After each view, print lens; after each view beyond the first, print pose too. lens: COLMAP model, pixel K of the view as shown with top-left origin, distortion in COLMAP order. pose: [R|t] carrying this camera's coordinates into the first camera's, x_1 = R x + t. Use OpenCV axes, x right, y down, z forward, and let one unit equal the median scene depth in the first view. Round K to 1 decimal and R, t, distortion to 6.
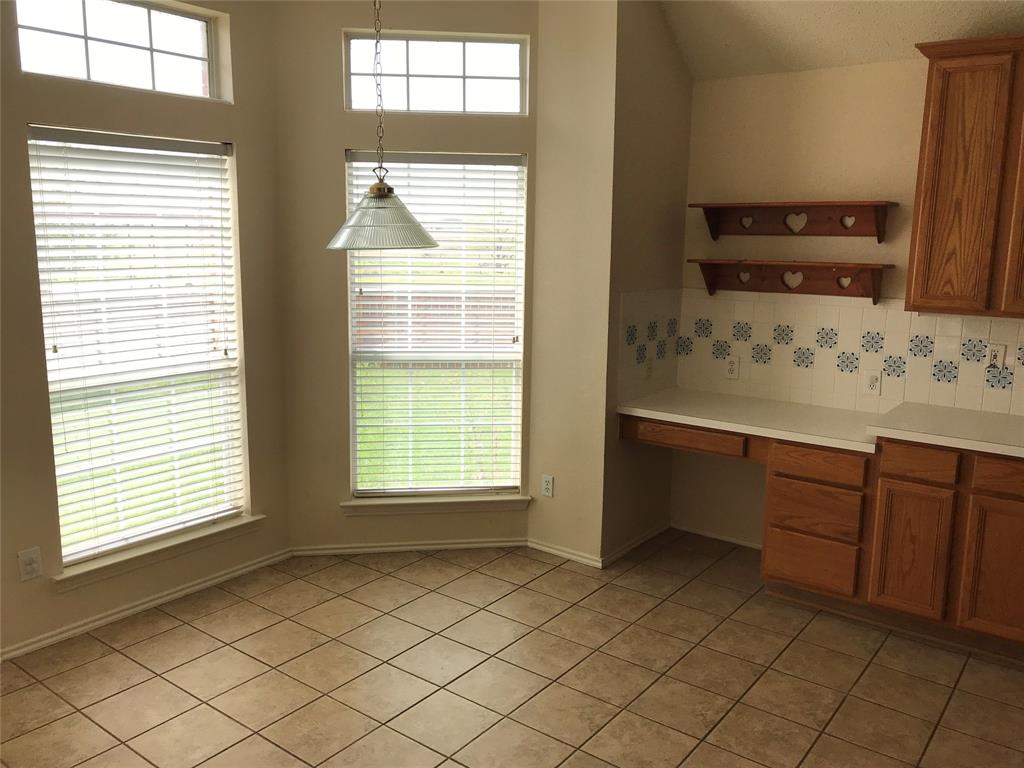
lens RADIAL K [[843.5, 0, 510.3], [0, 843.5, 381.0], [0, 0, 1]] dist [0.004911, -0.004587]
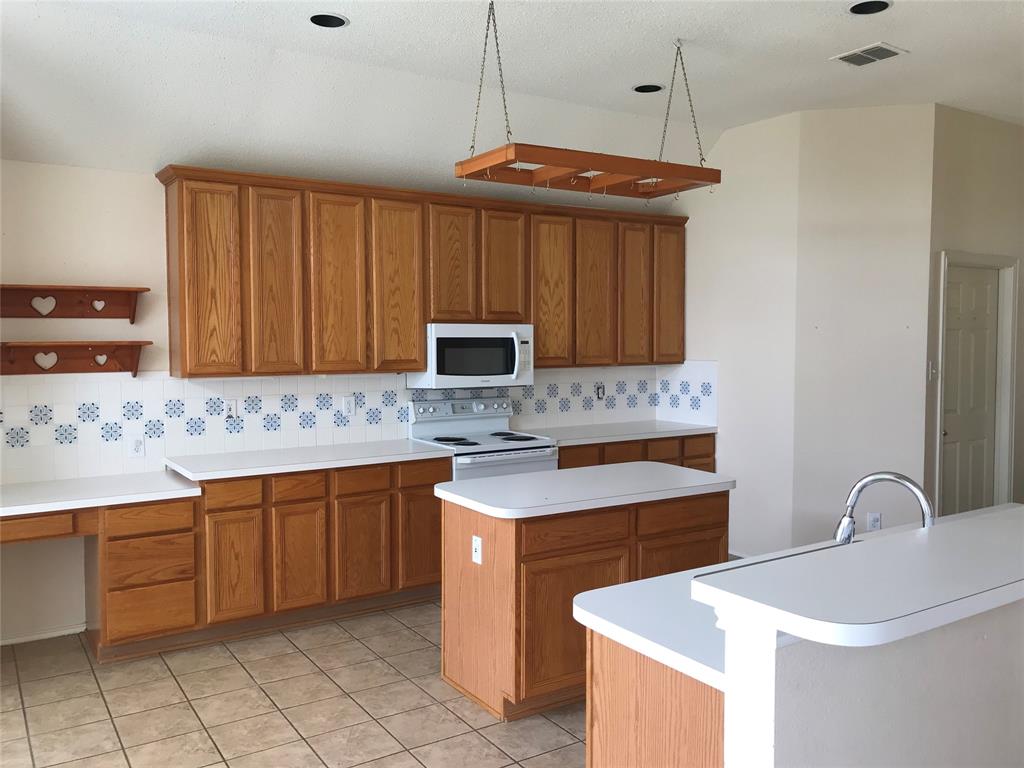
lens RADIAL K [[843.5, 0, 512.2], [0, 843.5, 383.2], [0, 0, 1]] dist [0.004911, -0.004587]
pose [[0.326769, -0.065259, 0.942849, -0.499449], [0.172229, 0.985020, 0.008487, -0.004521], [-0.929279, 0.159613, 0.333114, 0.153129]]
